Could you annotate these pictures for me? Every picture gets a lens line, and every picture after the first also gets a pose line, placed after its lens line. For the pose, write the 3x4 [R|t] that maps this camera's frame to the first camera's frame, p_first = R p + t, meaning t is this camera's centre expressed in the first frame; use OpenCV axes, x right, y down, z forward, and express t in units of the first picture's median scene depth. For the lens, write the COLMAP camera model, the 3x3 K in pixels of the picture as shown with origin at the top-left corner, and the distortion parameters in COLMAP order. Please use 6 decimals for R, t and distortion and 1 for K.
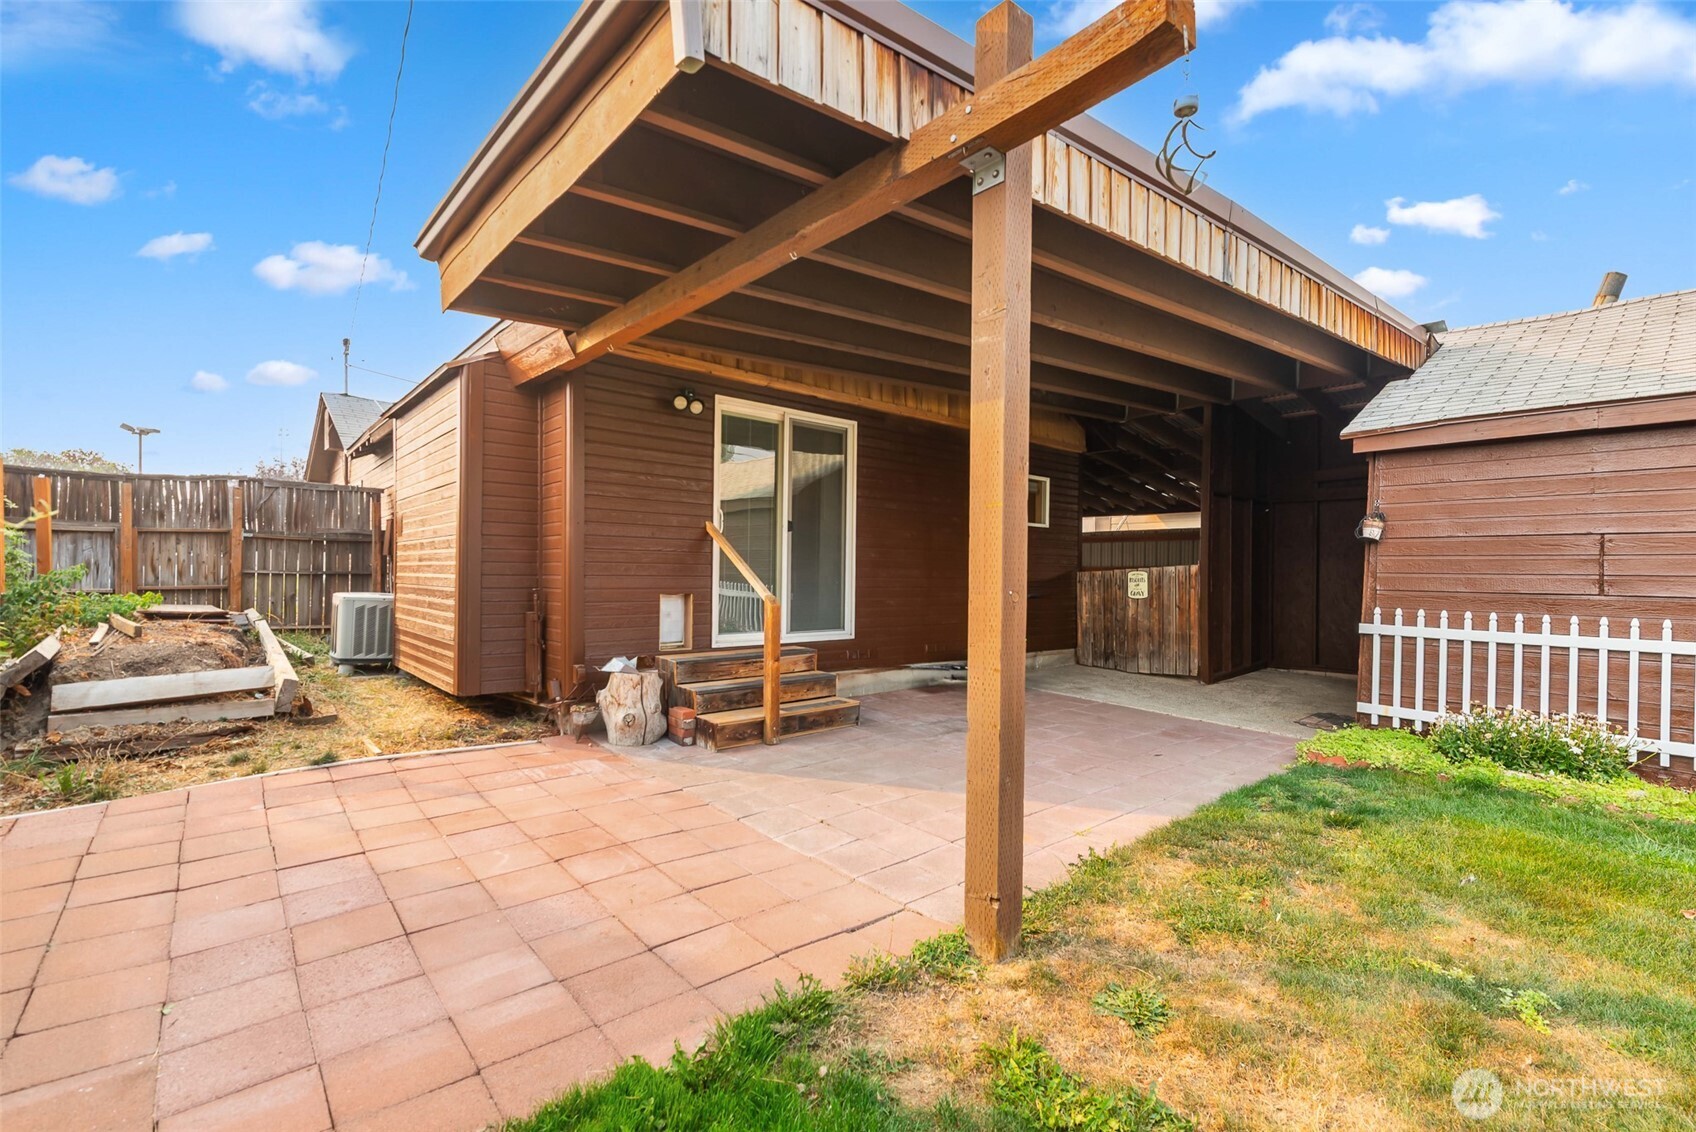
lens RADIAL K [[760.8, 0, 850.2], [0, 760.8, 582.4], [0, 0, 1]] dist [0.001800, -0.000057]
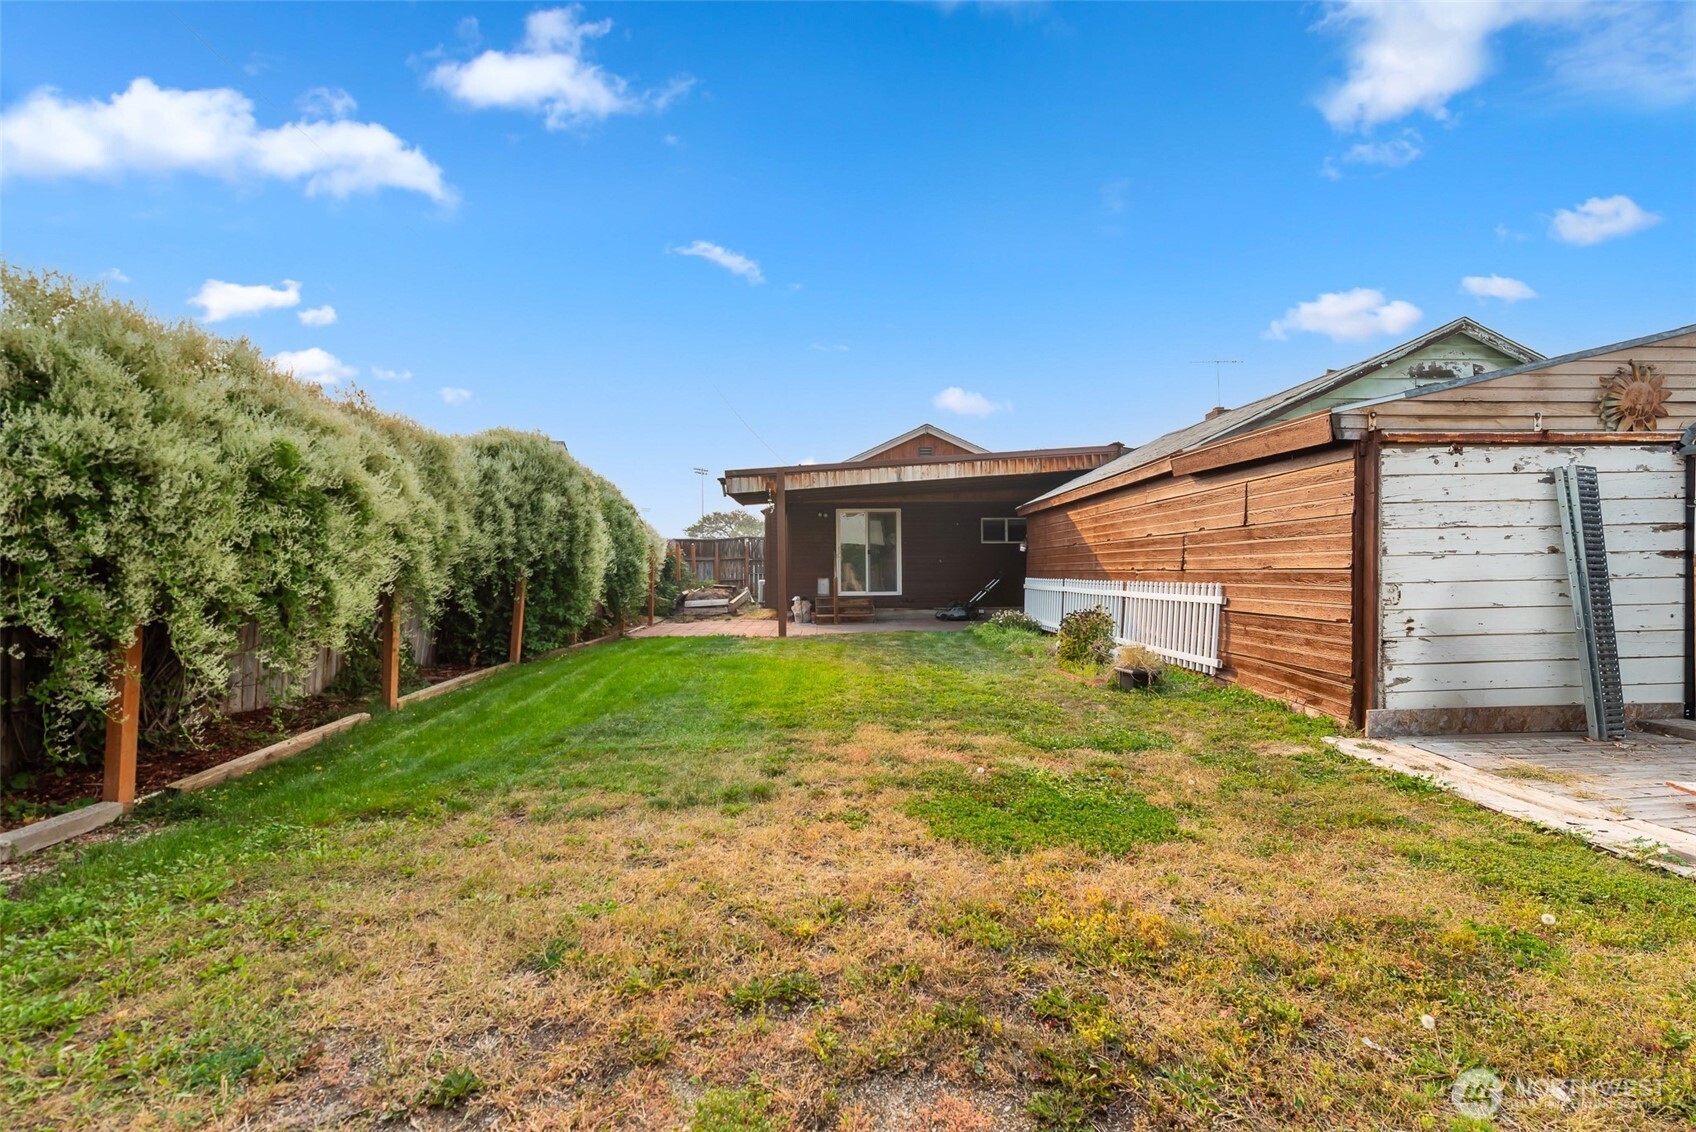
lens RADIAL K [[754.9, 0, 870.2], [0, 754.9, 570.0], [0, 0, 1]] dist [0.002954, -0.000115]
pose [[0.777464, -0.026037, -0.628388, 1.786163], [0.020460, 0.999661, -0.016108, 0.037520], [0.628594, -0.000333, 0.777733, -1.207908]]
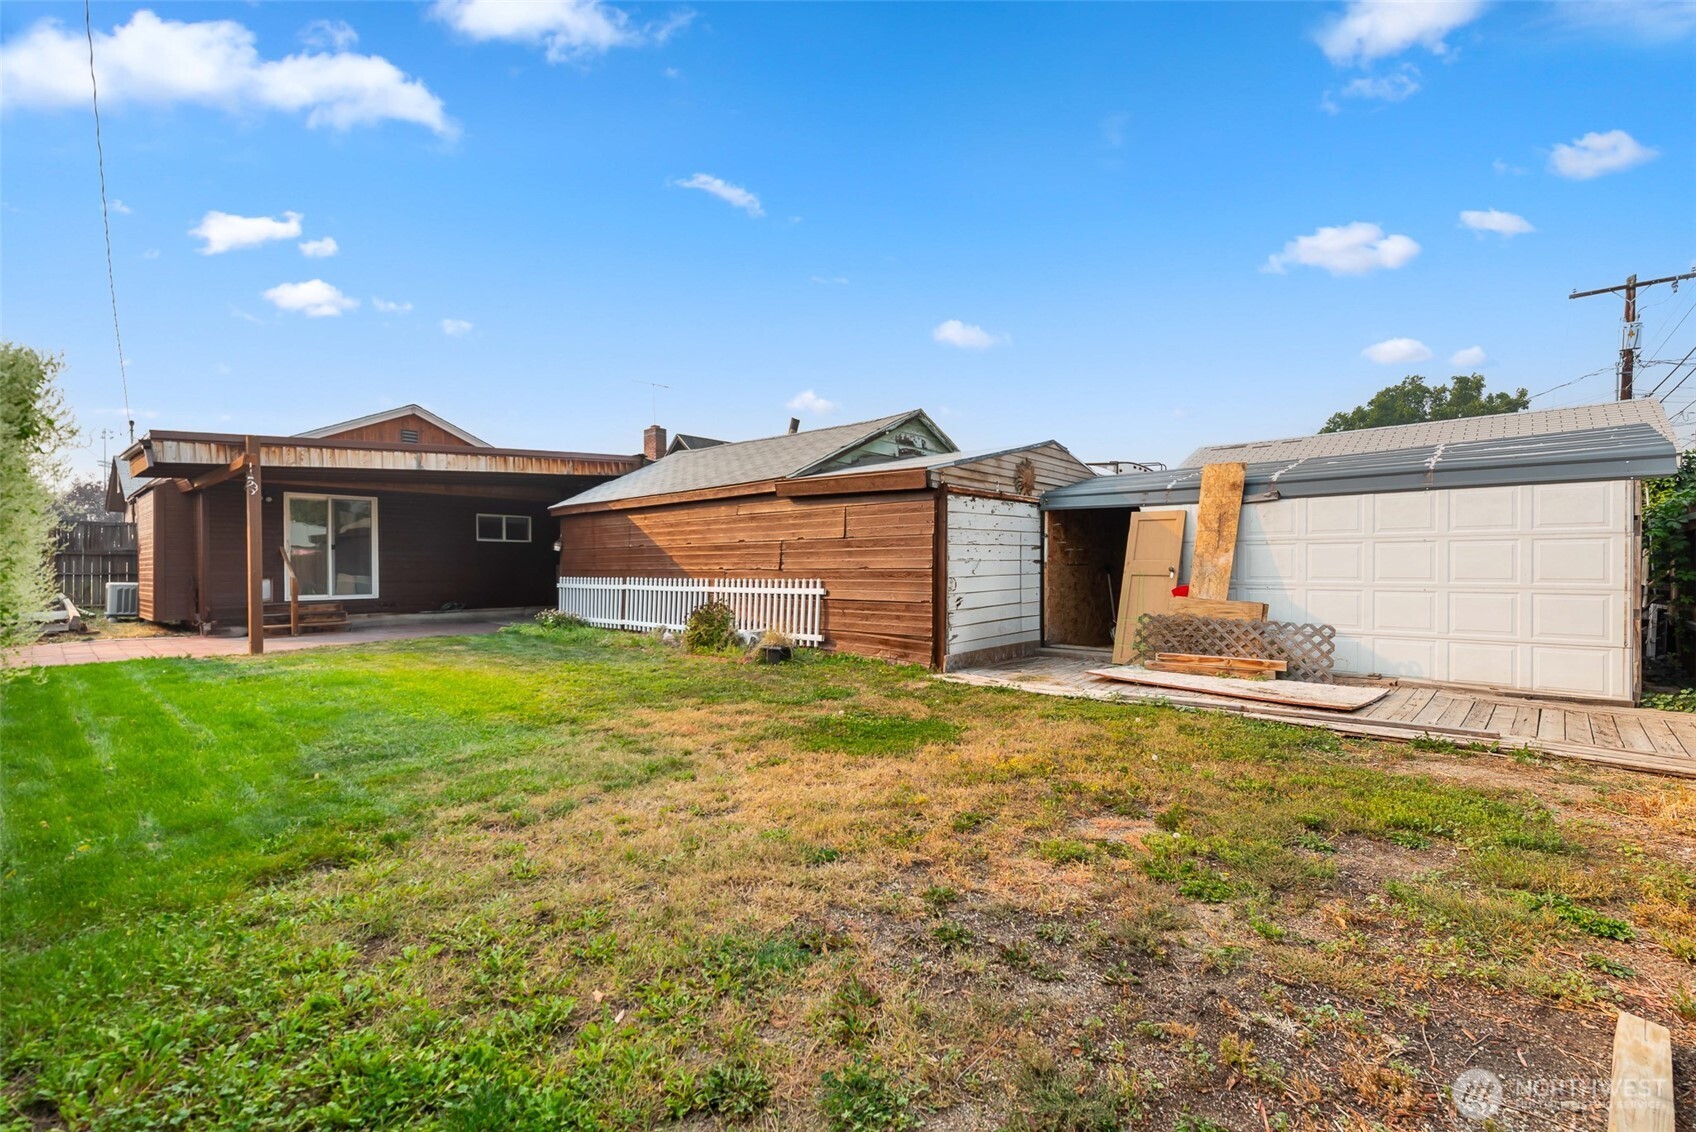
lens RADIAL K [[754.9, 0, 870.2], [0, 754.9, 570.0], [0, 0, 1]] dist [0.002954, -0.000115]
pose [[0.989874, -0.022885, 0.140095, 1.301696], [0.022979, 0.999735, 0.000949, 0.031134], [-0.140079, 0.002280, 0.990138, -1.583209]]
